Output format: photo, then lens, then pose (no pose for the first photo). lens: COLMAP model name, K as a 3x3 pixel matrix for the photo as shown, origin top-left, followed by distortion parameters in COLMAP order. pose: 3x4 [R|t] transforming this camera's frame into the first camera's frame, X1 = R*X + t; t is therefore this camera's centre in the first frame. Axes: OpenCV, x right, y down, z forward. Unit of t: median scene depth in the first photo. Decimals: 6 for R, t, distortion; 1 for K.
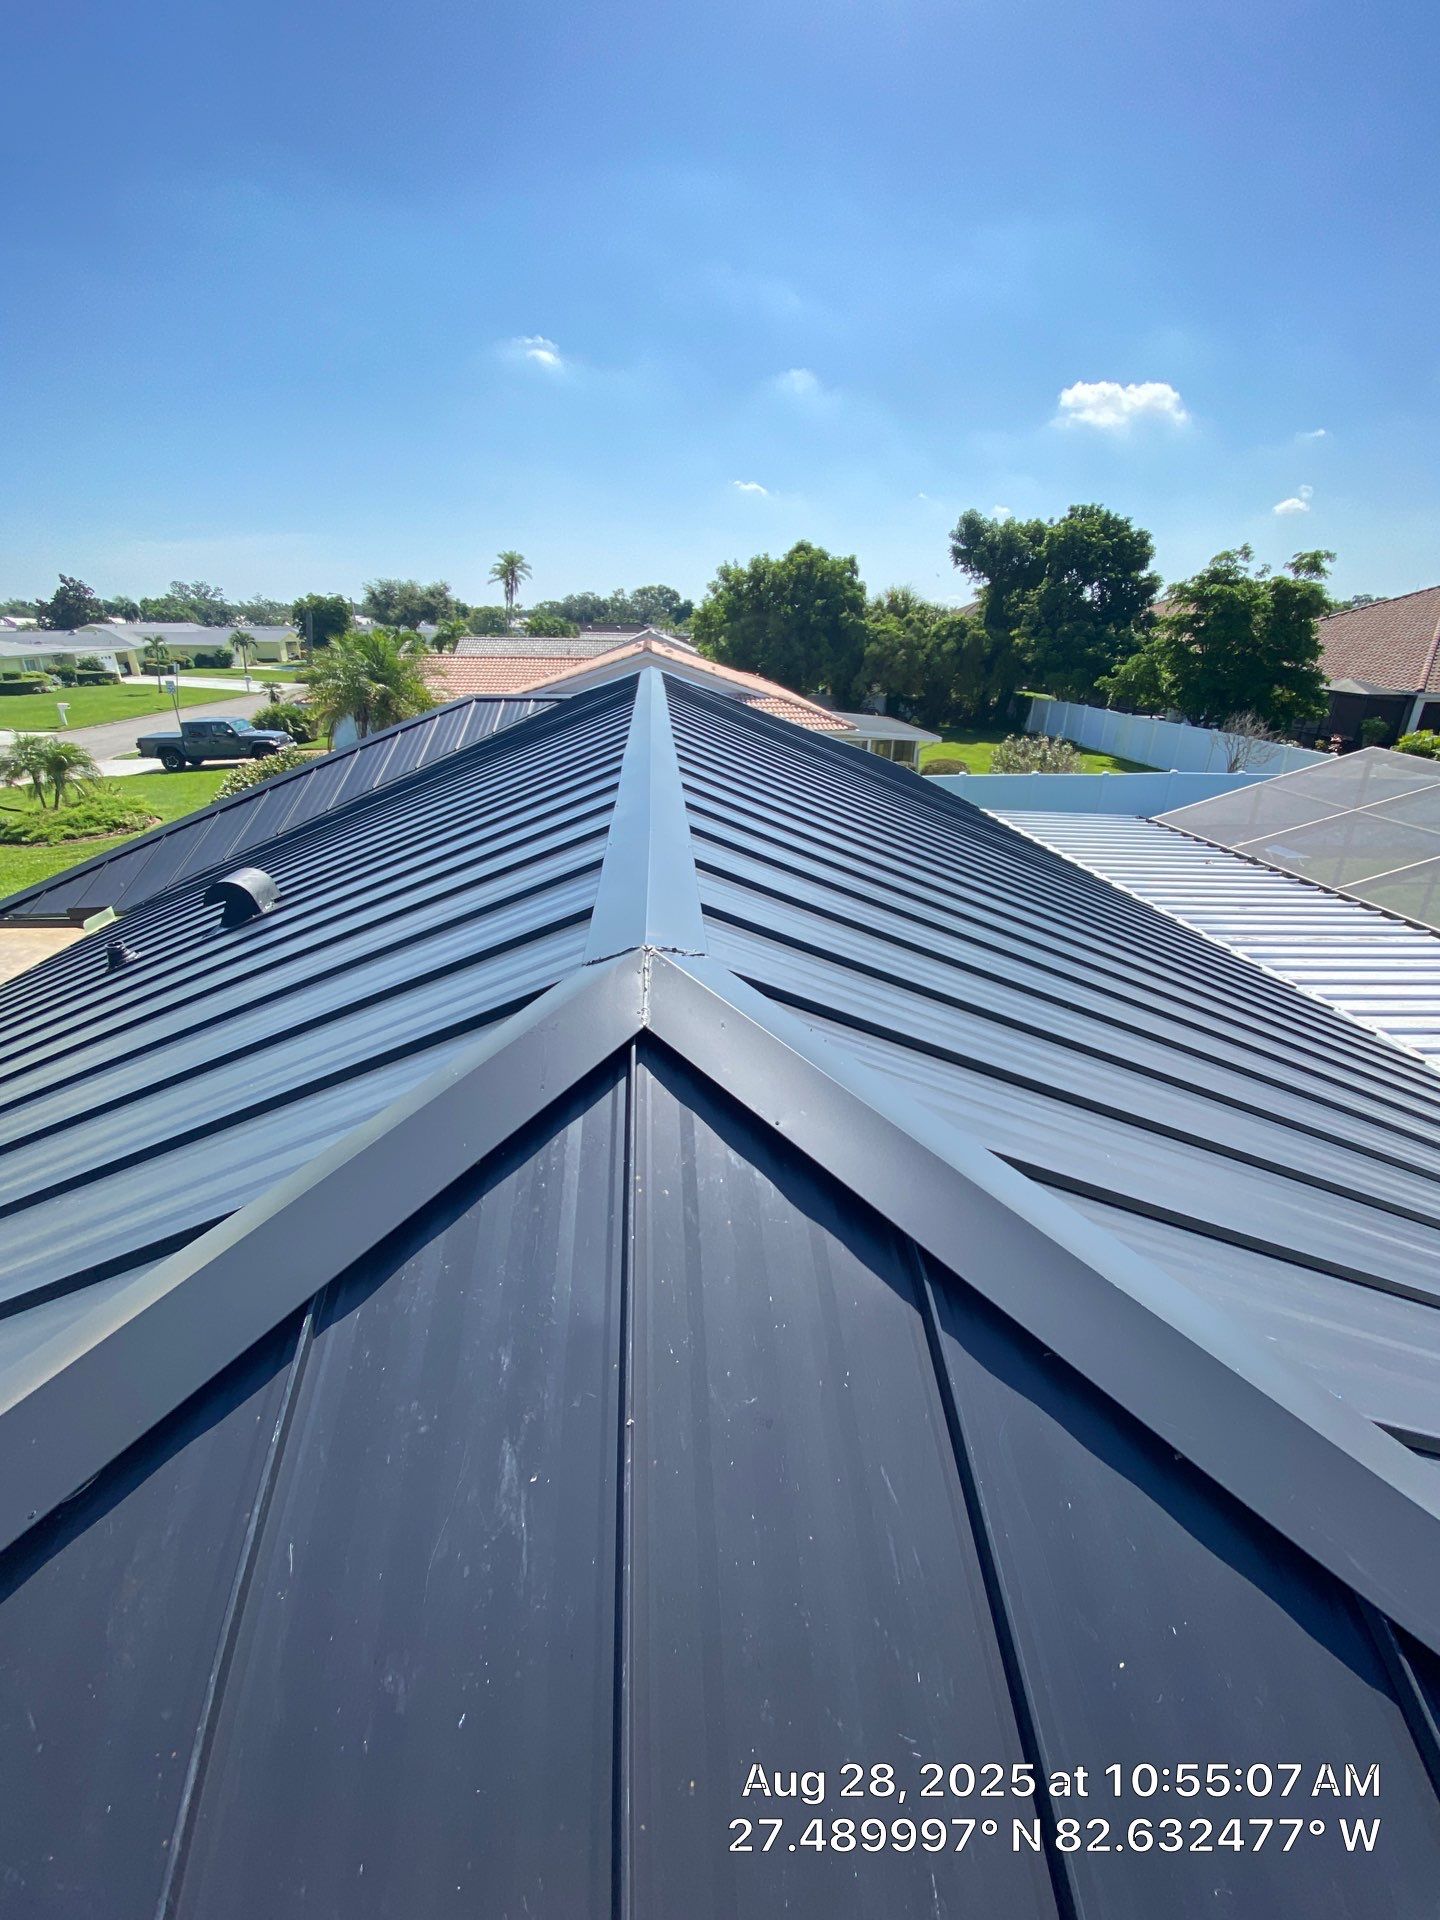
lens RADIAL K [[774.5, 0, 726.2], [0, 774.5, 958.0], [0, 0, 1]] dist [0.006475, -0.015153]
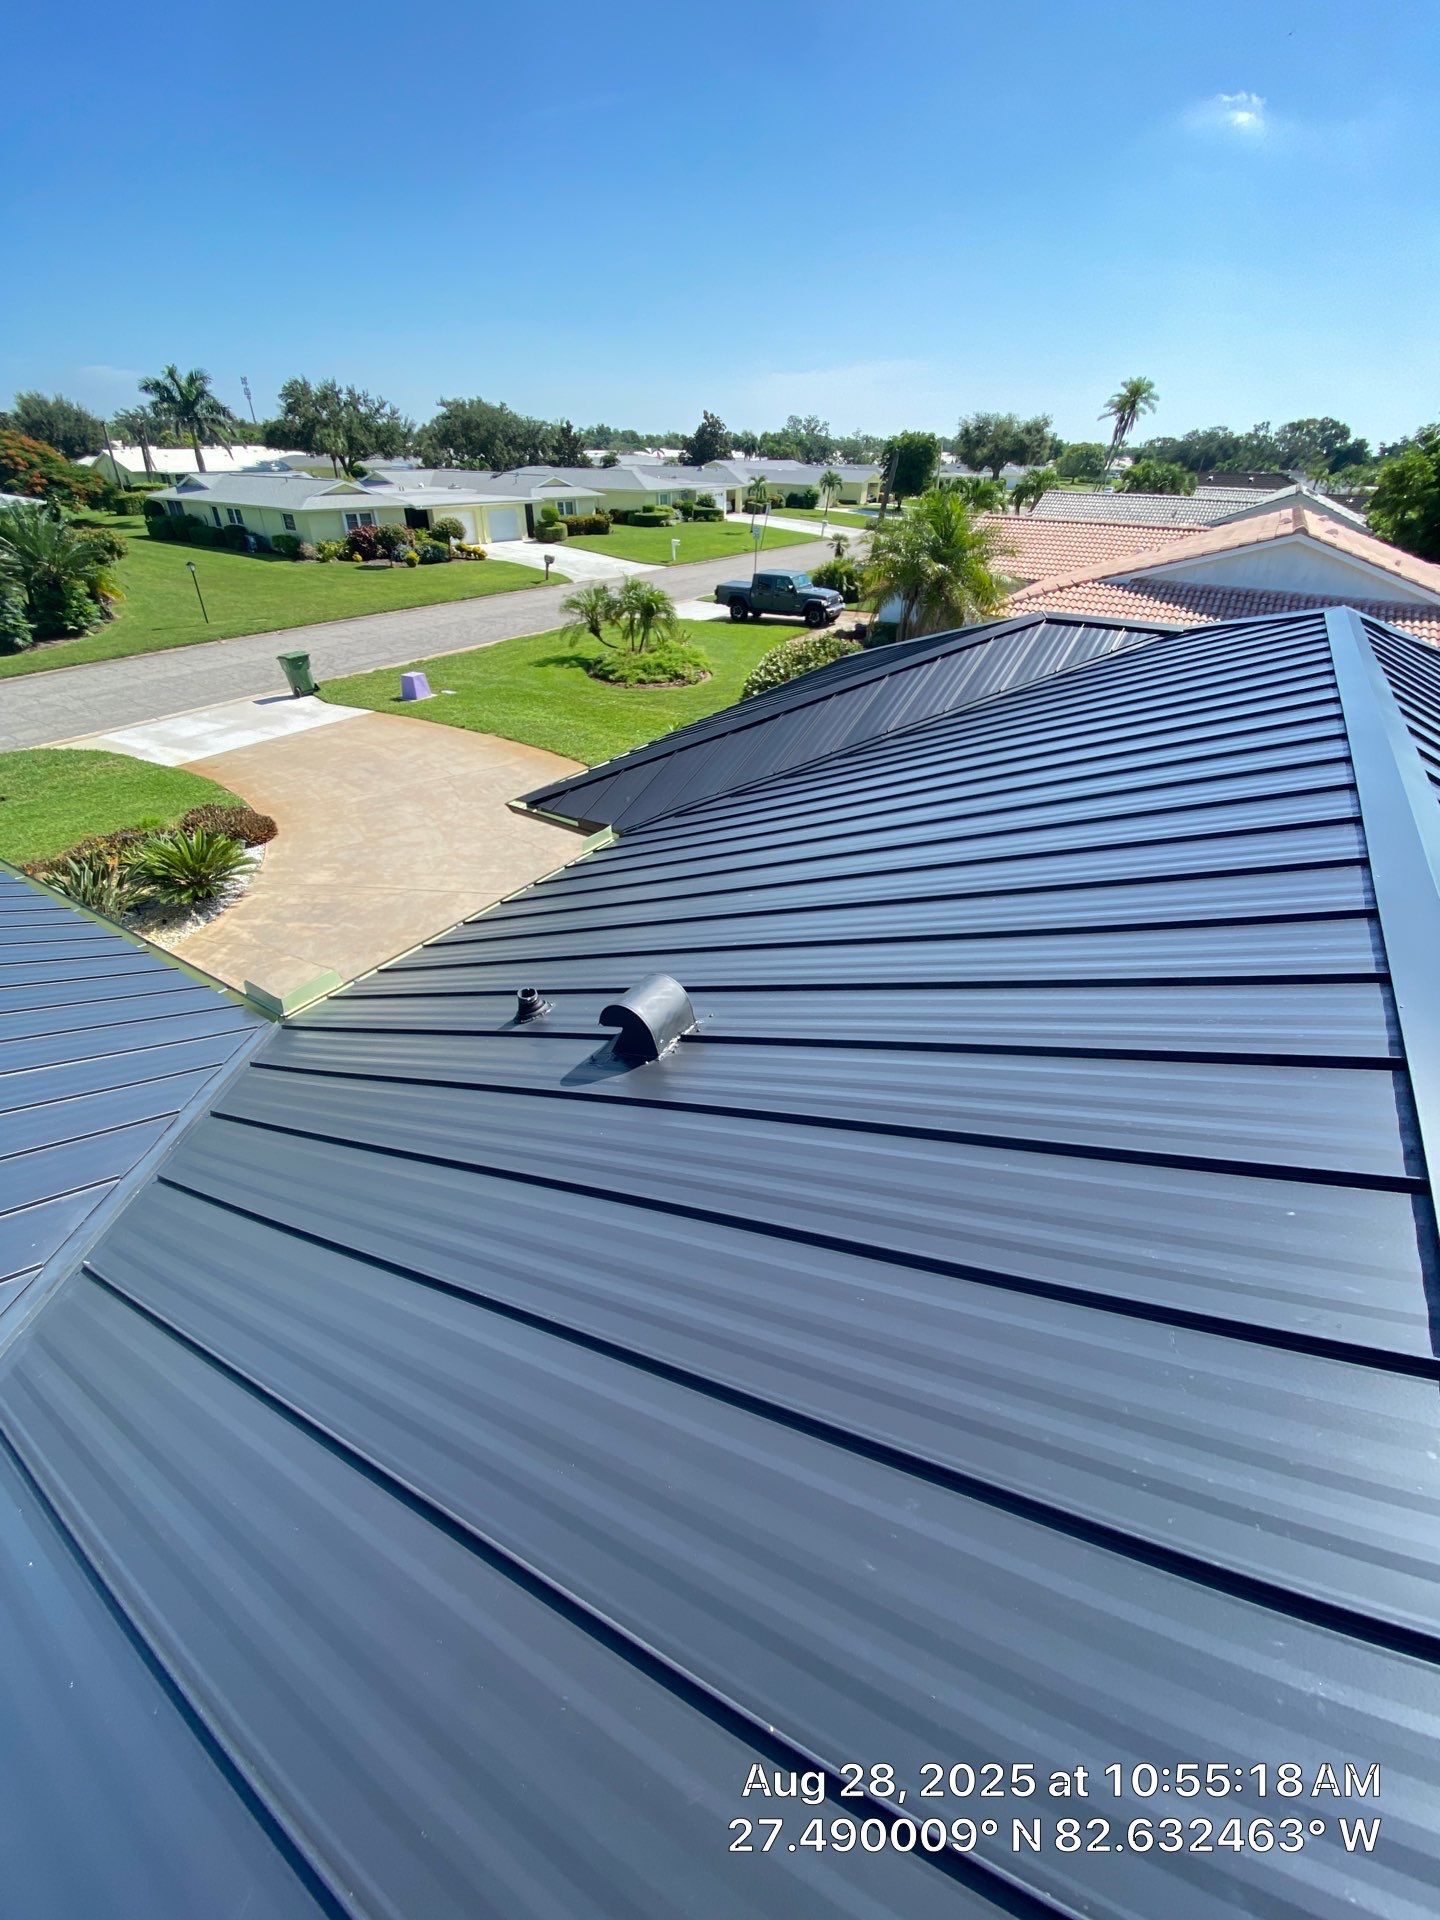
lens RADIAL K [[774.5, 0, 725.0], [0, 774.5, 957.3], [0, 0, 1]] dist [0.006475, -0.015153]
pose [[0.799811, 0.331668, -0.500299, -0.023811], [-0.245981, 0.941385, 0.230840, -0.032985], [0.547537, -0.061564, 0.834514, 0.045628]]
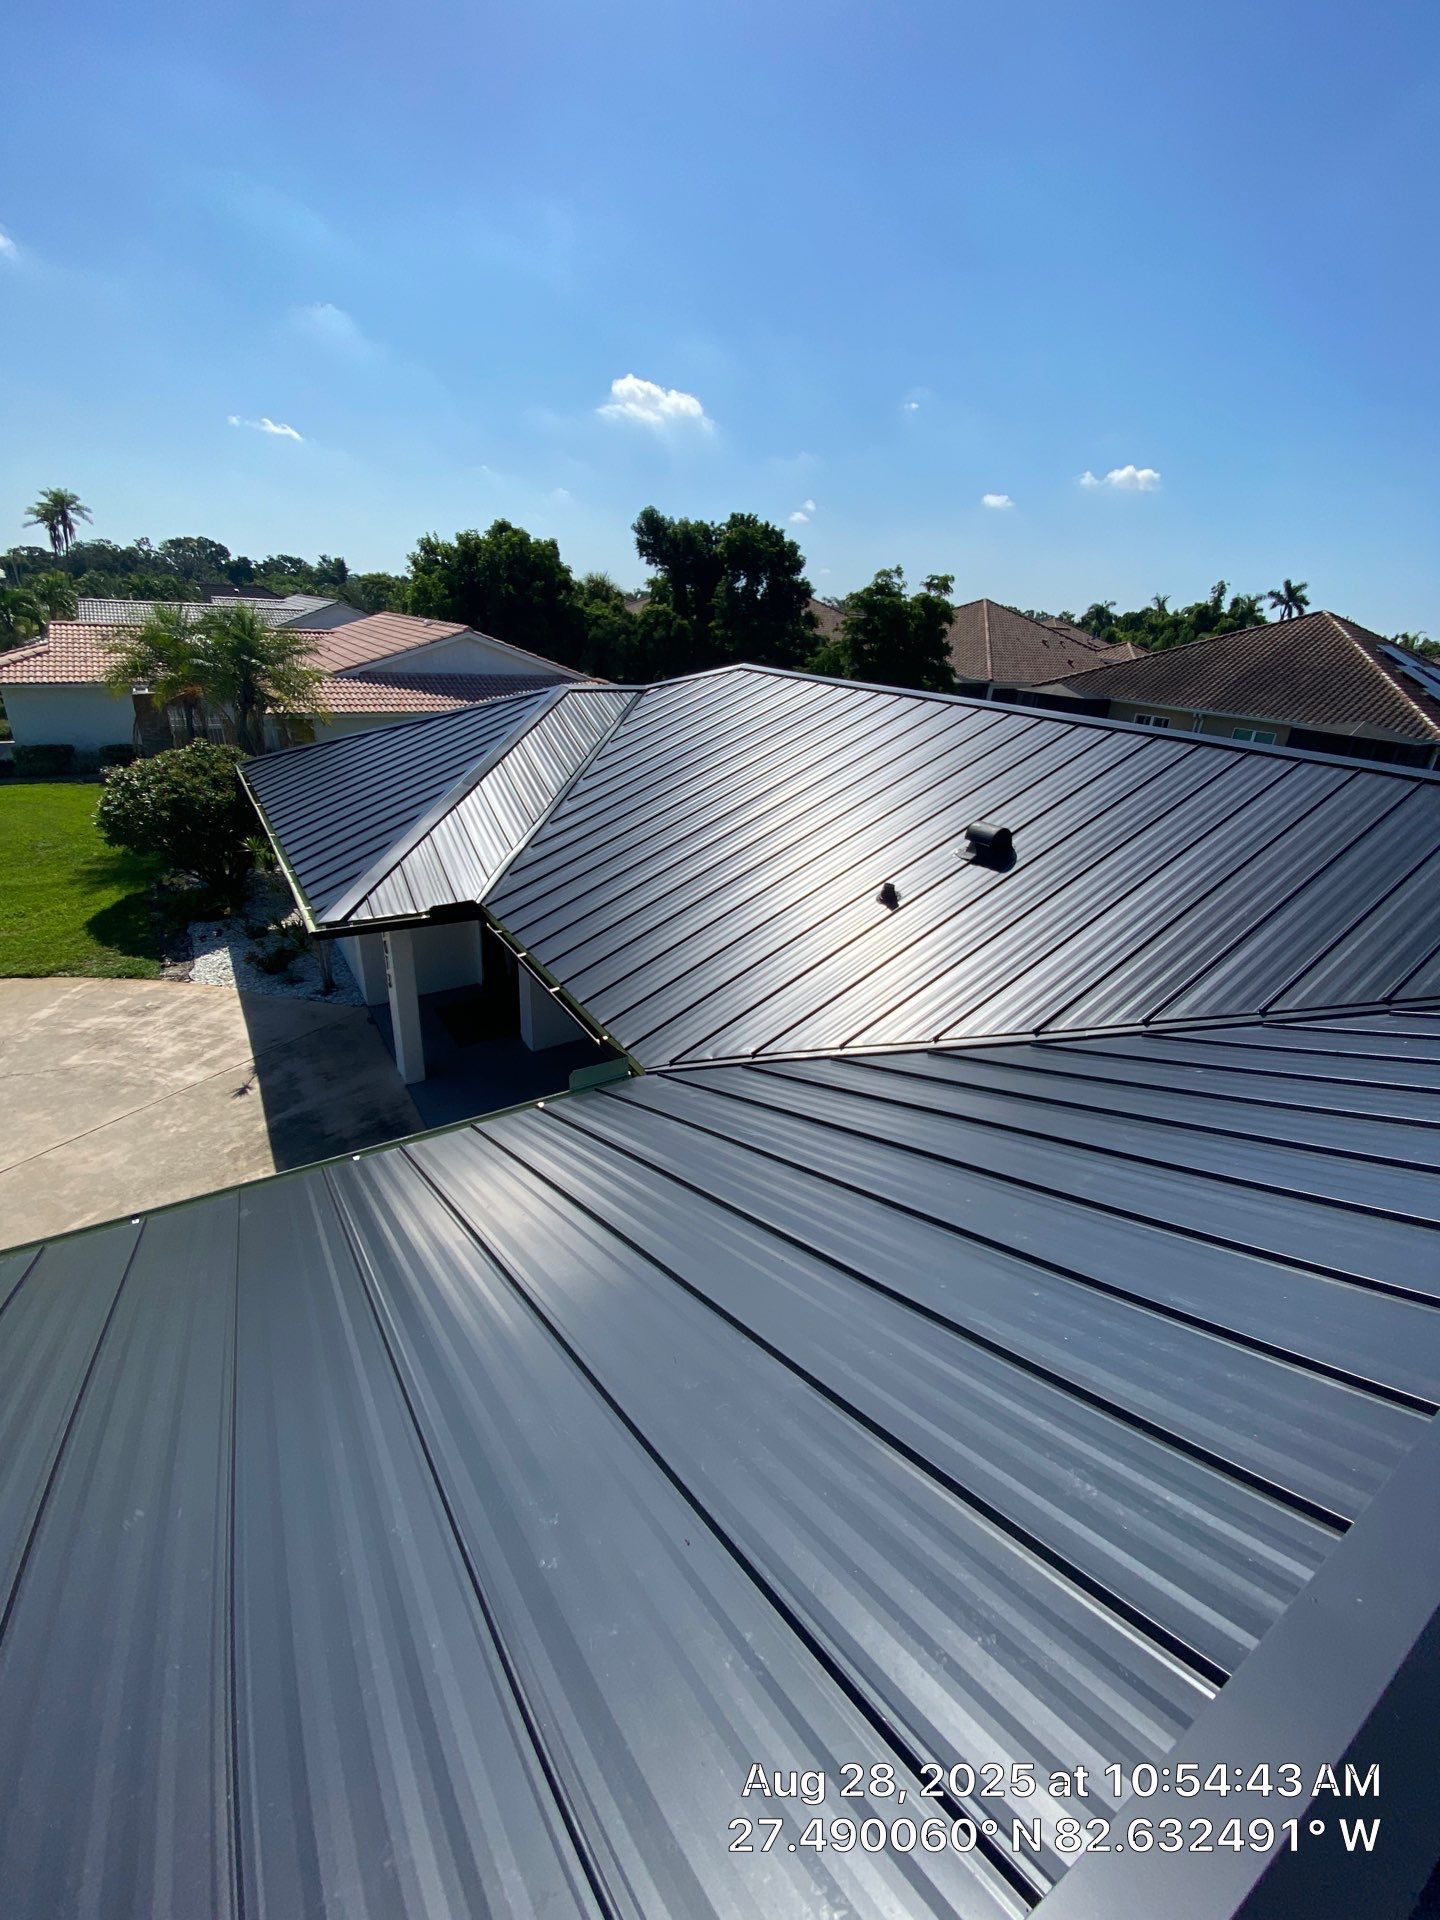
lens RADIAL K [[774.5, 0, 724.4], [0, 774.5, 960.2], [0, 0, 1]] dist [0.006475, -0.015153]
pose [[0.877385, -0.150323, 0.455629, -0.189518], [0.136957, 0.988608, 0.062434, -0.000719], [-0.459824, 0.007623, 0.887977, -0.012455]]
